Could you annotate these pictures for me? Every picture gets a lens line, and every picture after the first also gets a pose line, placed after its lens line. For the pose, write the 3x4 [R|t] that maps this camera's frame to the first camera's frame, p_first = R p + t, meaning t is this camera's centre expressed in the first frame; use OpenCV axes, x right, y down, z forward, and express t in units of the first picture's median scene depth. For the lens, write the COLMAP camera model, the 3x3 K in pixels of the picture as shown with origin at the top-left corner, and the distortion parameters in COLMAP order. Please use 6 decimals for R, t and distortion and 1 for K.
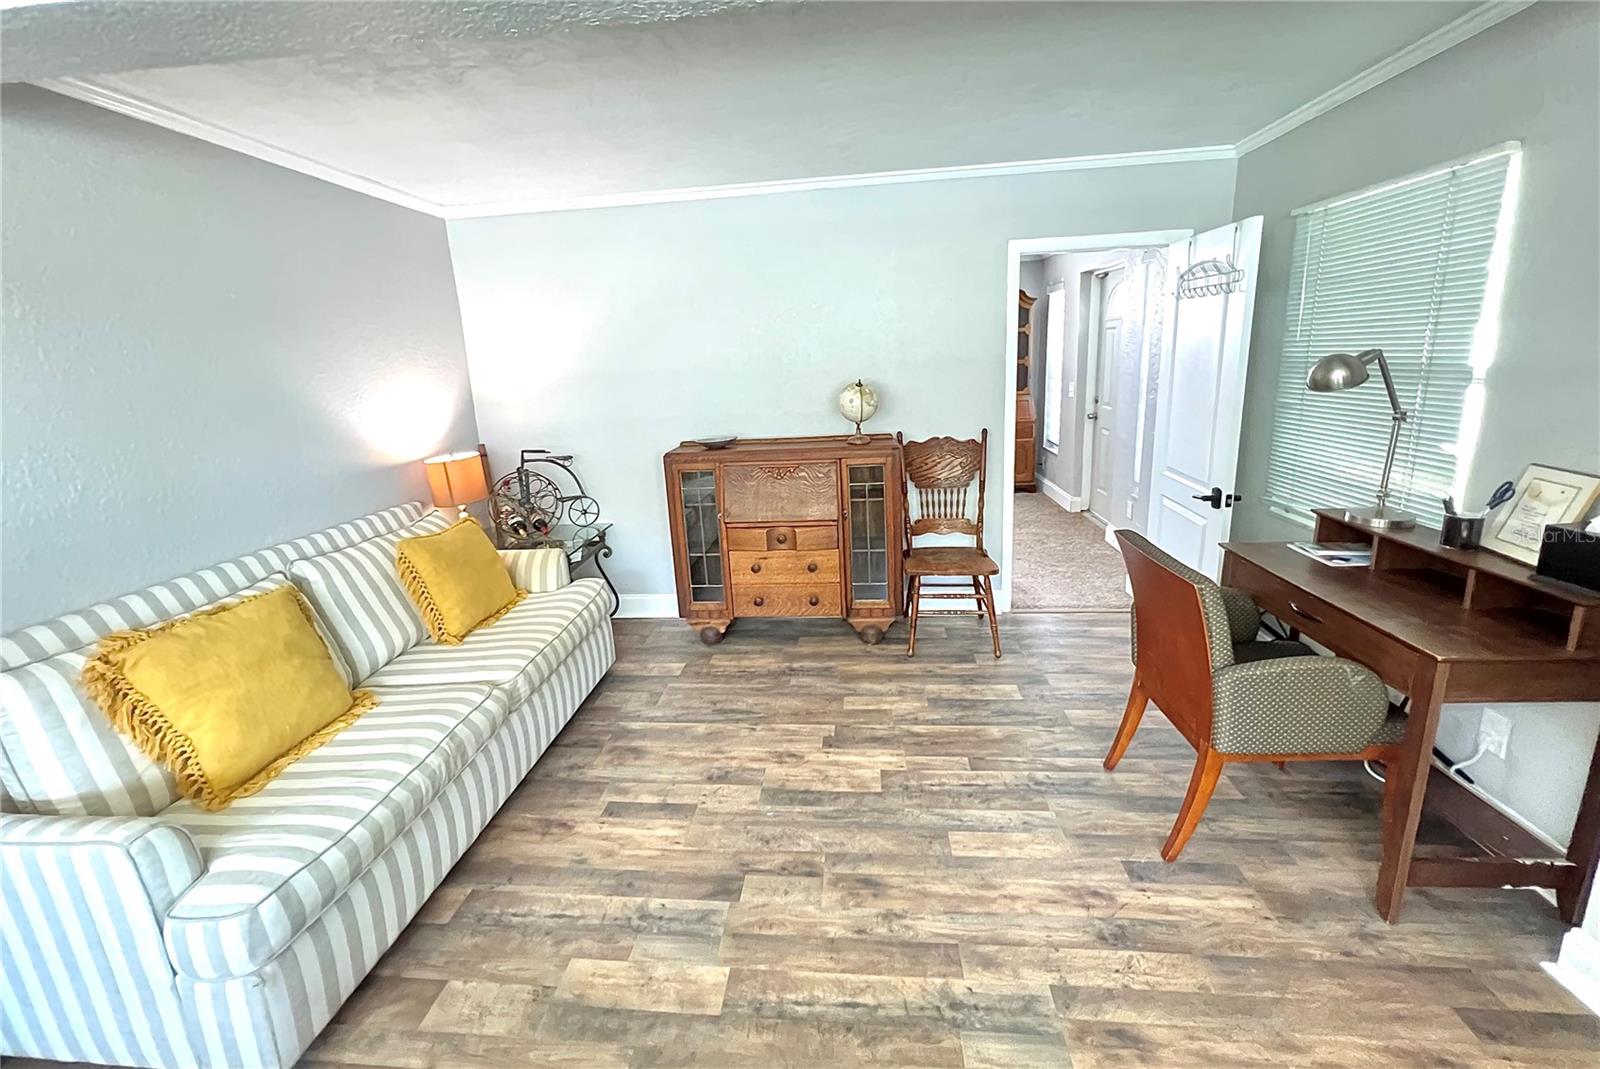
lens RADIAL K [[647.0, 0, 796.7], [0, 647.0, 488.3], [0, 0, 1]] dist [-0.000496, 0.000110]
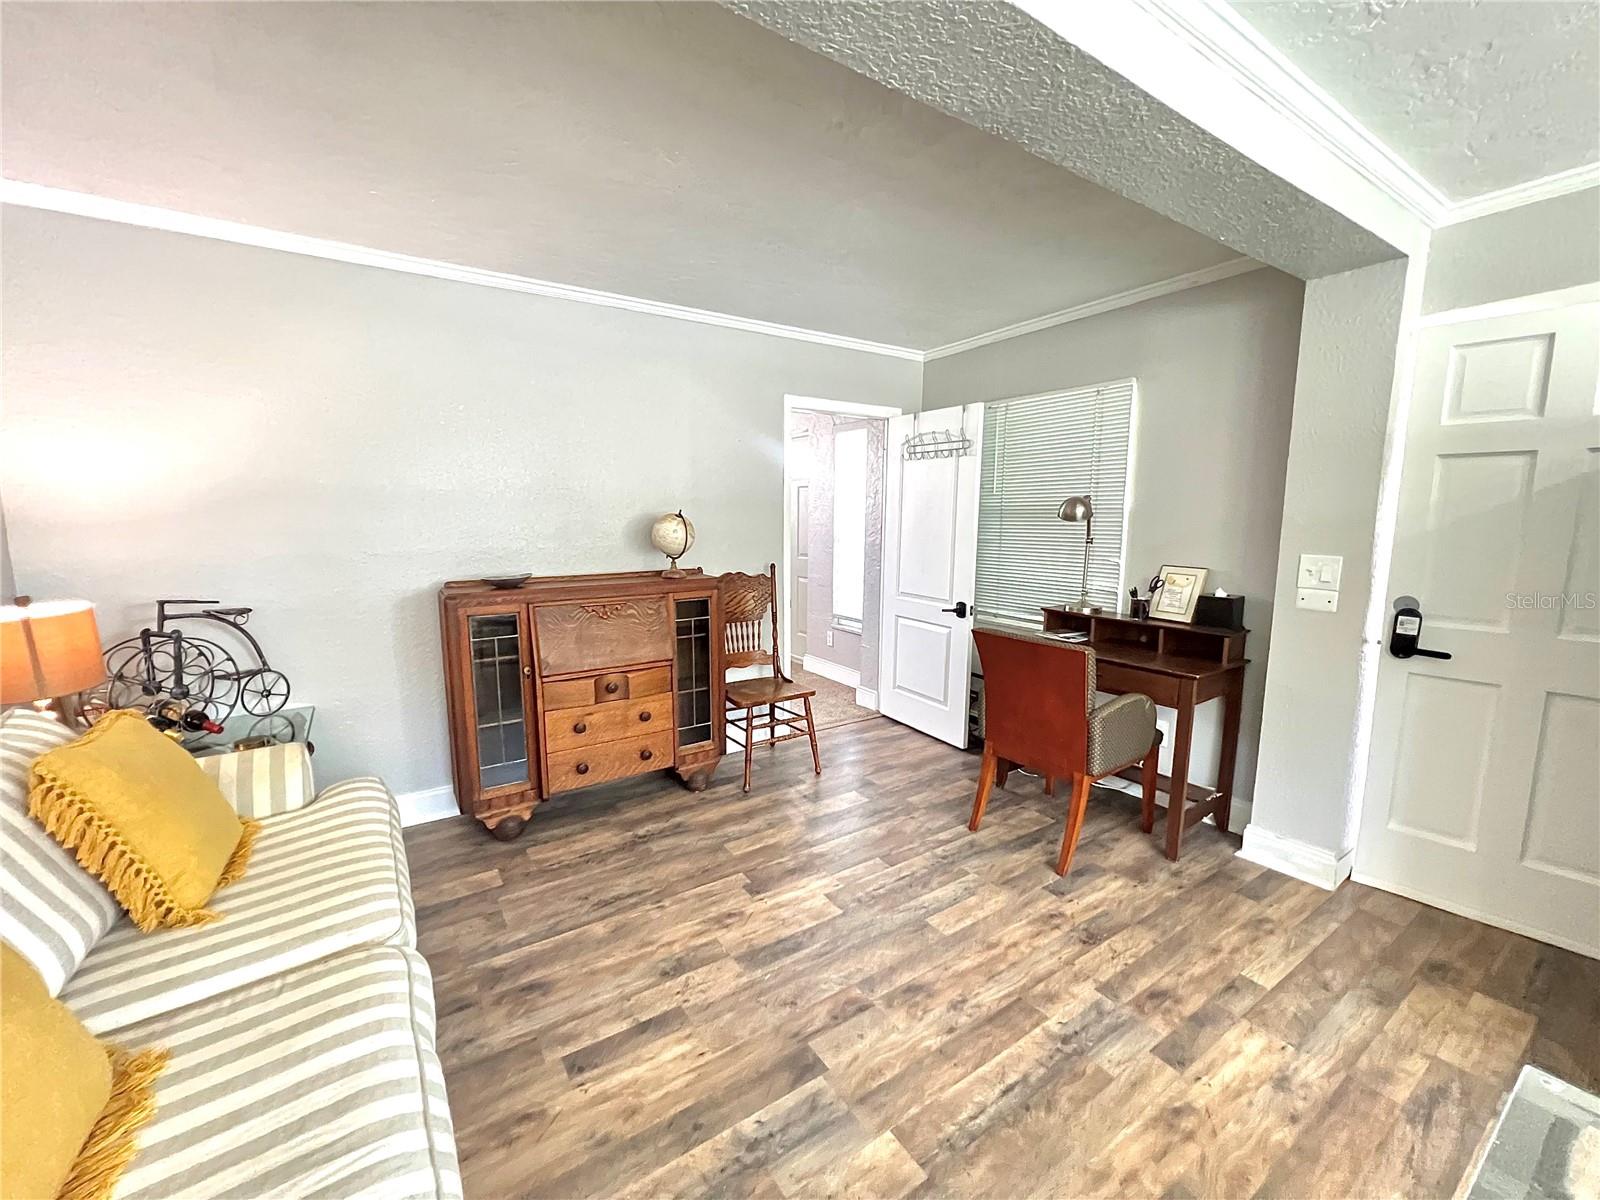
lens RADIAL K [[644.9, 0, 795.6], [0, 644.9, 598.3], [0, 0, 1]] dist [-0.003799, 0.000619]
pose [[0.775120, -0.033773, 0.630911, -0.519928], [0.091512, 0.994042, -0.059217, 0.045887], [-0.625152, 0.103637, 0.773592, 0.236592]]
